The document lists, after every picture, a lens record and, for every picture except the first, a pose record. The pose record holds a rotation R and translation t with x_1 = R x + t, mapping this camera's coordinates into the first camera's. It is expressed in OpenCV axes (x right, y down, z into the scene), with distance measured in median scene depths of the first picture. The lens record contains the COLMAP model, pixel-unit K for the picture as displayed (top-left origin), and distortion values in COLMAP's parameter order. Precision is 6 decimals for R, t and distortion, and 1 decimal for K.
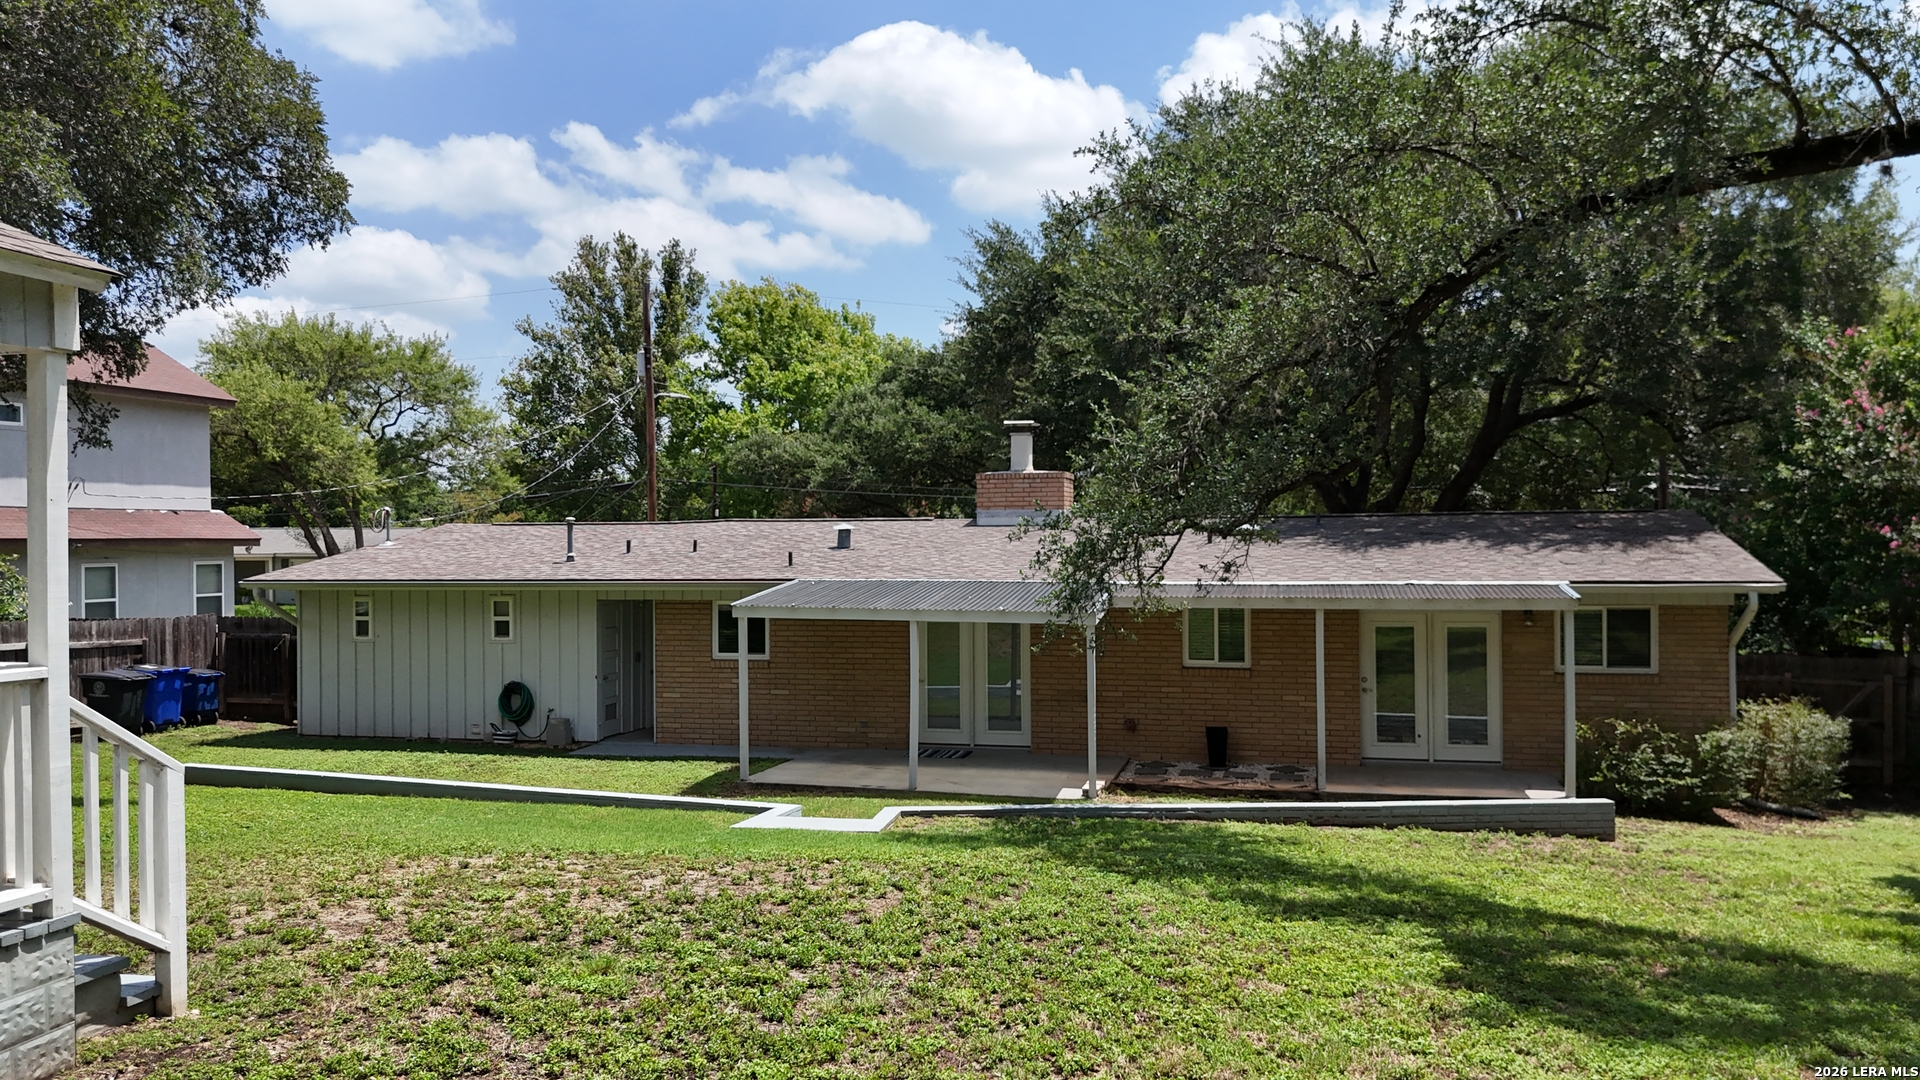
lens RADIAL K [[1388.9, 0, 955.2], [0, 1388.9, 543.4], [0, 0, 1]] dist [0.033833, -0.020346]
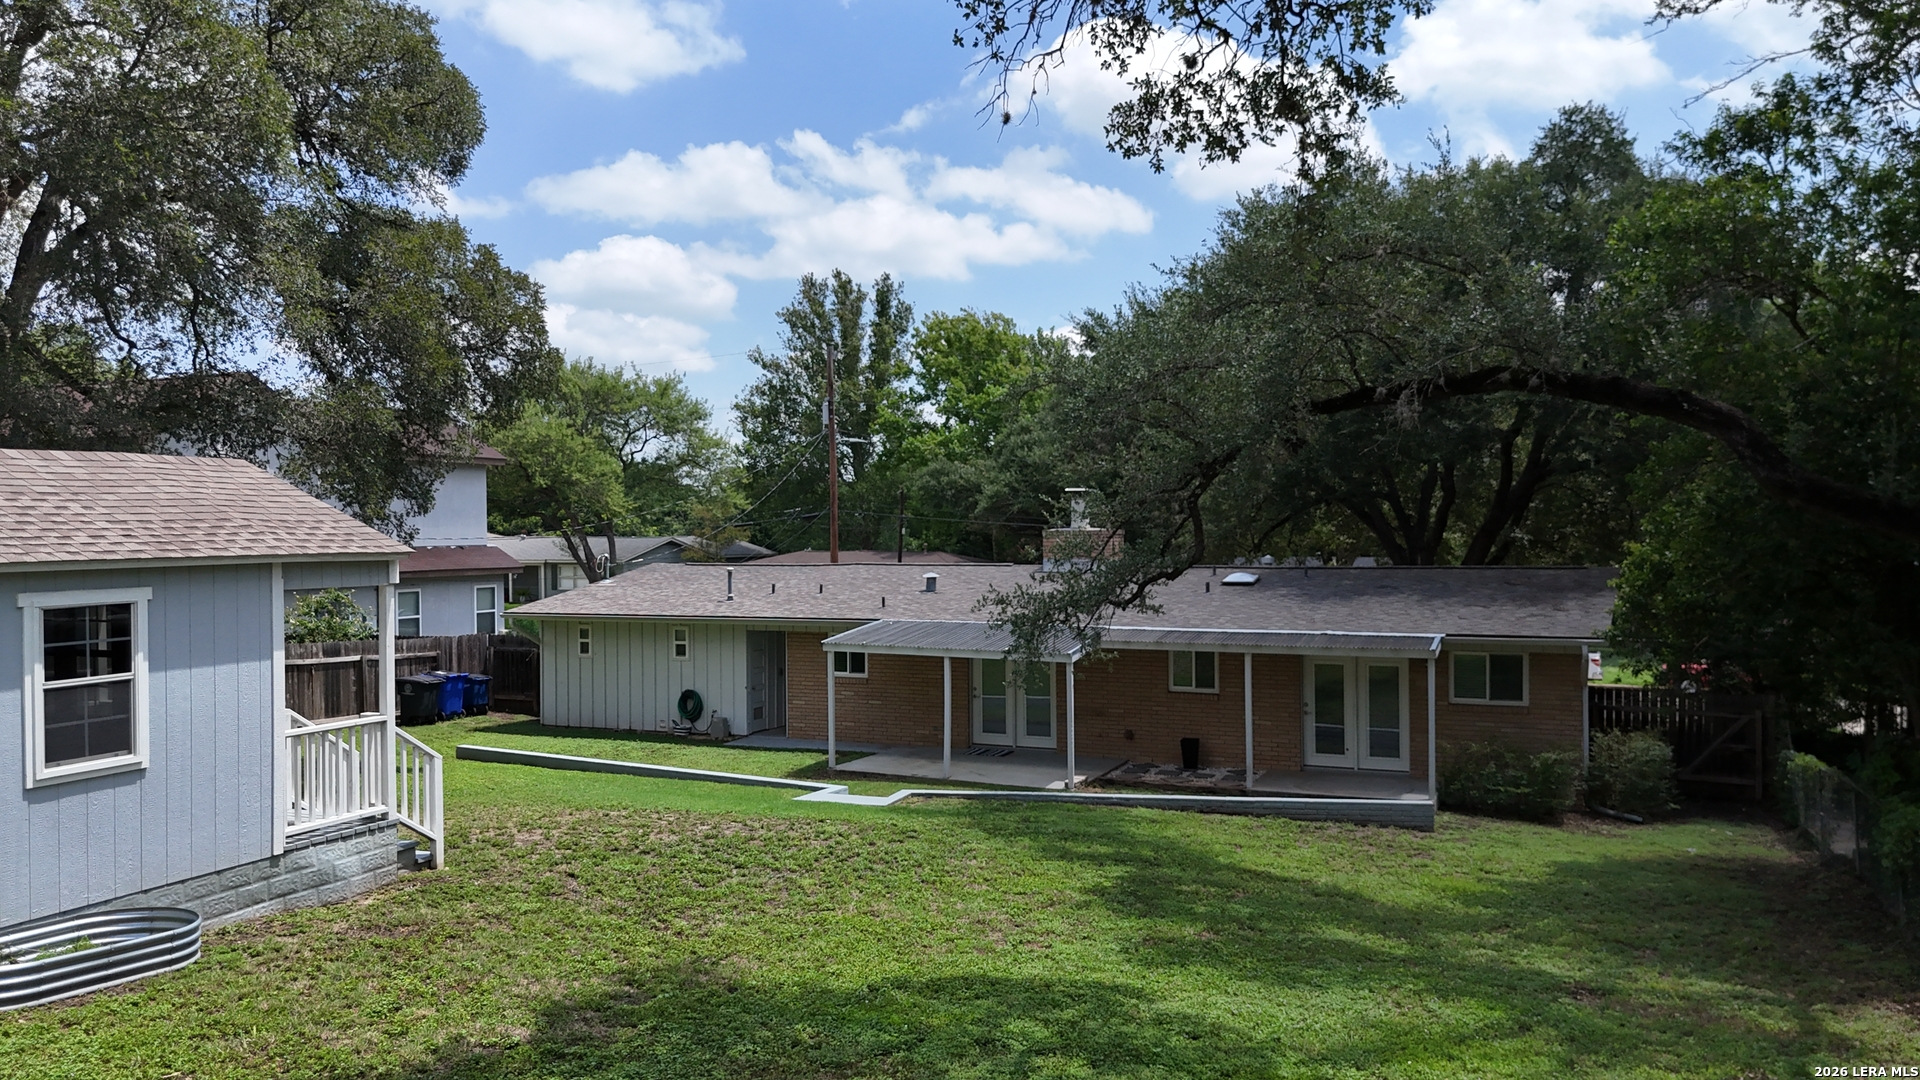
lens RADIAL K [[1388.9, 0, 966.2], [0, 1388.9, 535.7], [0, 0, 1]] dist [0.033833, -0.020346]
pose [[0.985934, 0.001506, -0.167128, 0.175047], [-0.001101, 0.999996, 0.002516, -0.054236], [0.167131, -0.002296, 0.985932, -0.285506]]
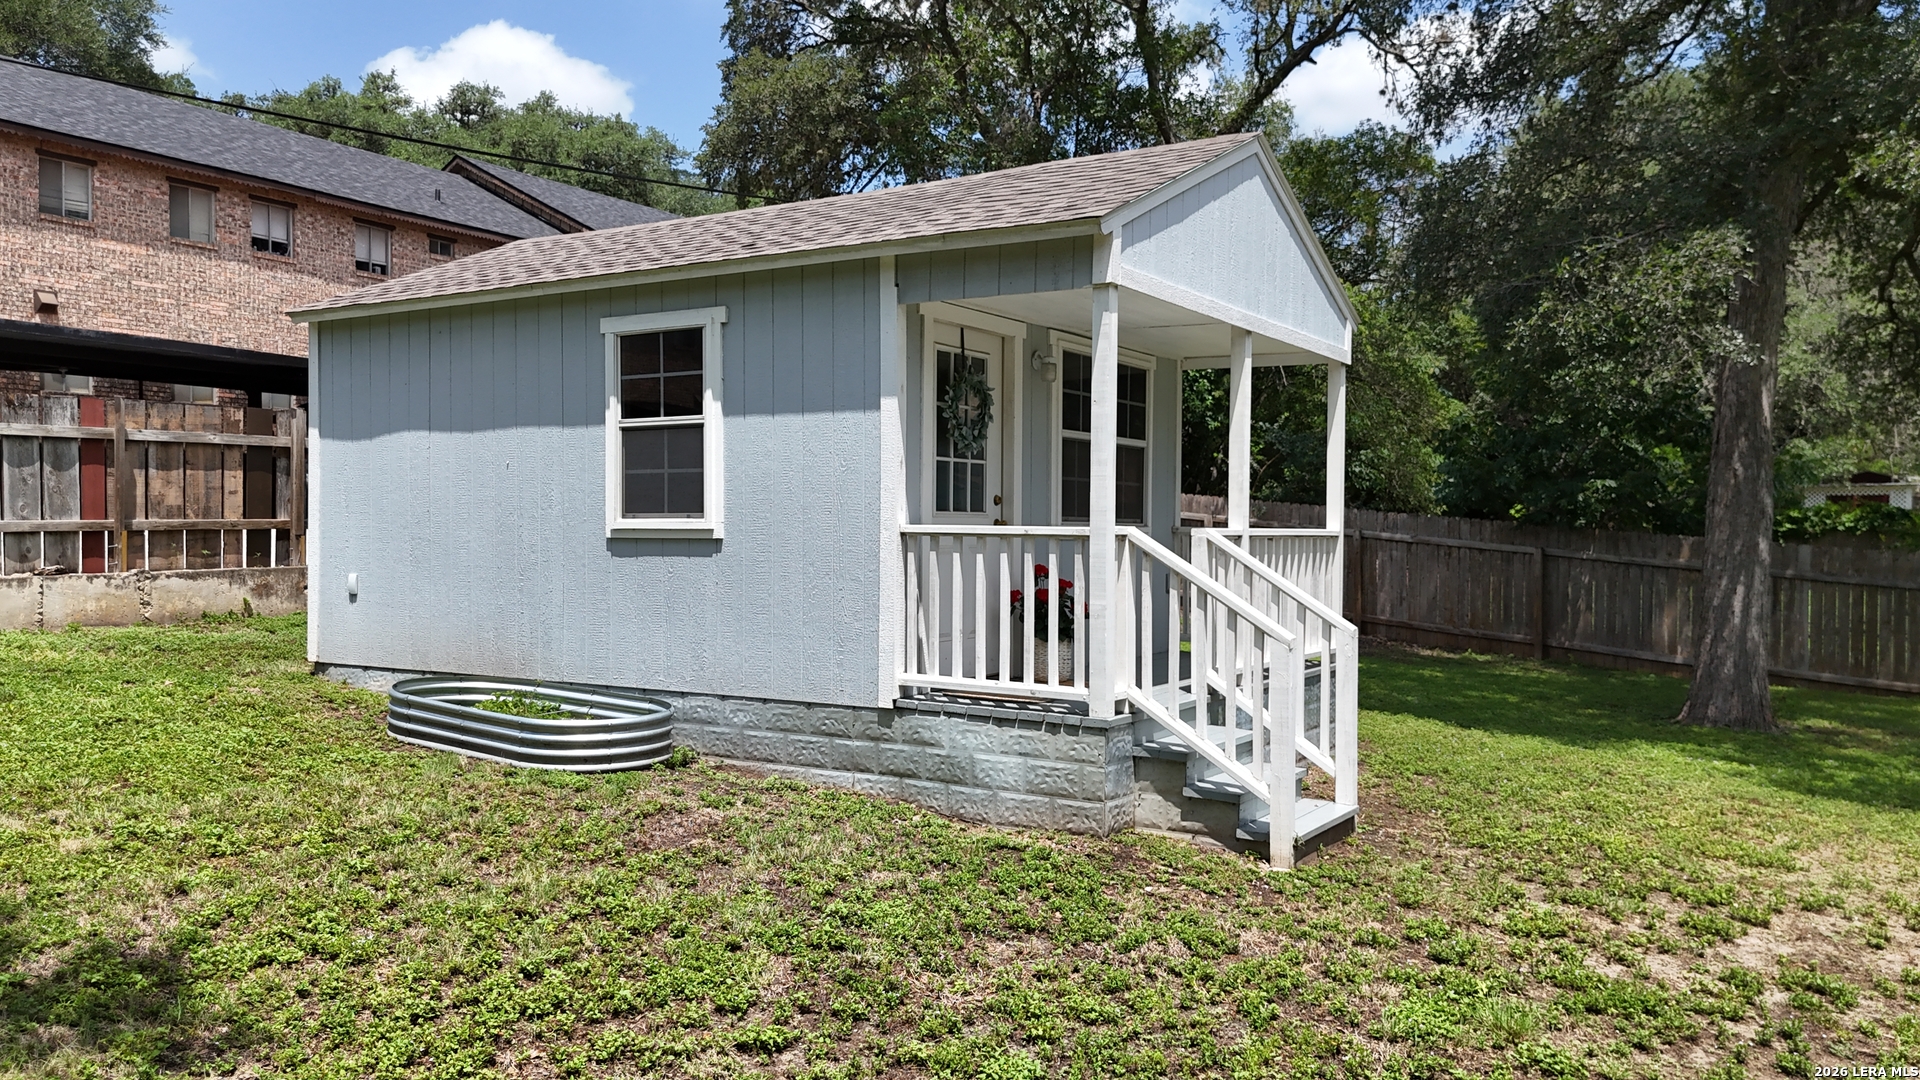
lens RADIAL K [[1388.9, 0, 961.5], [0, 1388.9, 540.2], [0, 0, 1]] dist [0.033833, -0.020346]
pose [[-0.320414, 0.016081, -0.947141, 0.148981], [-0.004385, 0.999820, 0.018459, 0.018993], [0.947267, 0.010067, -0.320286, 0.312446]]
